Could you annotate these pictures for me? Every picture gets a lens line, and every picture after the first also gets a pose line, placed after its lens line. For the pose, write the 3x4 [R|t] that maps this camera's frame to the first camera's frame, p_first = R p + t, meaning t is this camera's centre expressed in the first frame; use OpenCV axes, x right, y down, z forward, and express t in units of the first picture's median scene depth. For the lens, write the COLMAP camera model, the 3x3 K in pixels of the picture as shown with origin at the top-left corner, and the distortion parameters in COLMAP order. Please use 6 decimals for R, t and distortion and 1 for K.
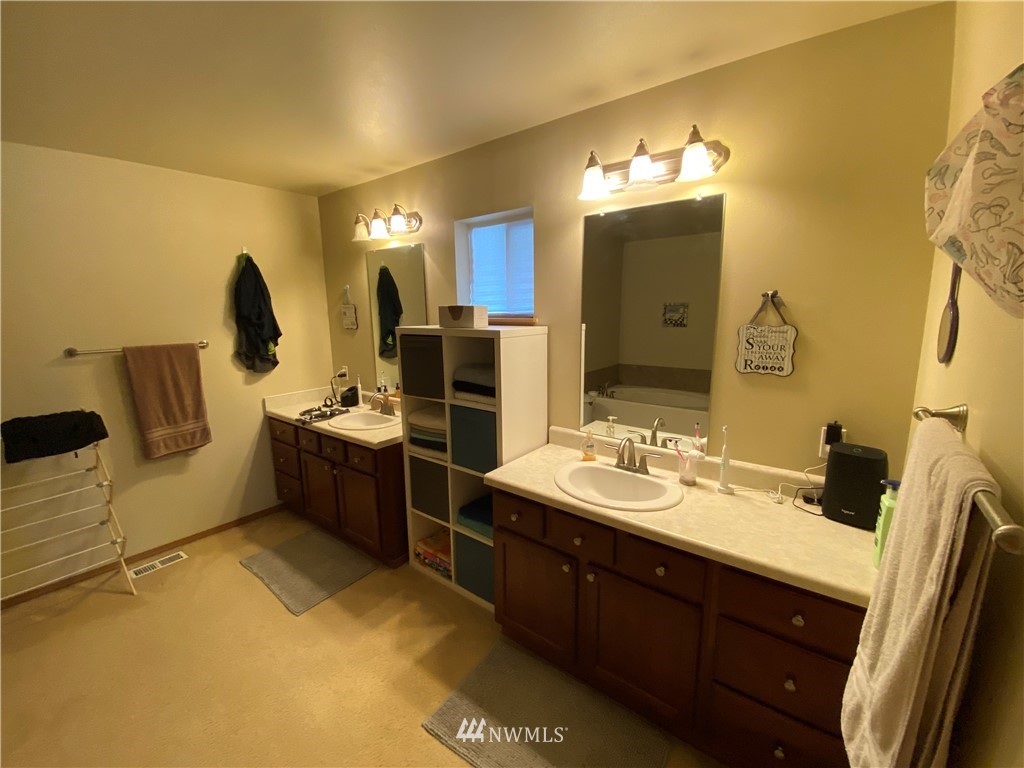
lens RADIAL K [[408.9, 0, 512.0], [0, 408.9, 384.0], [0, 0, 1]] dist [0.000865, -0.016800]
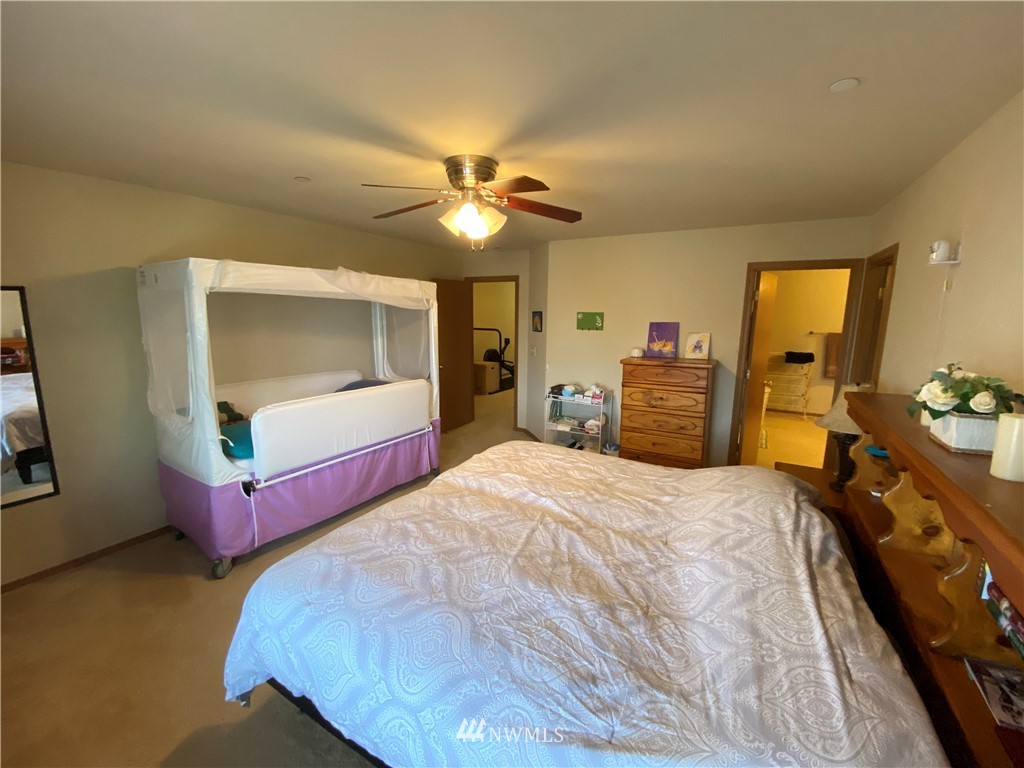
lens RADIAL K [[408.9, 0, 512.0], [0, 408.9, 384.0], [0, 0, 1]] dist [0.000865, -0.016800]
pose [[0.108246, 0.171864, -0.979155, 1.539920], [-0.185653, 0.971110, 0.149928, 0.230475], [0.976635, 0.165554, 0.137026, -1.397554]]
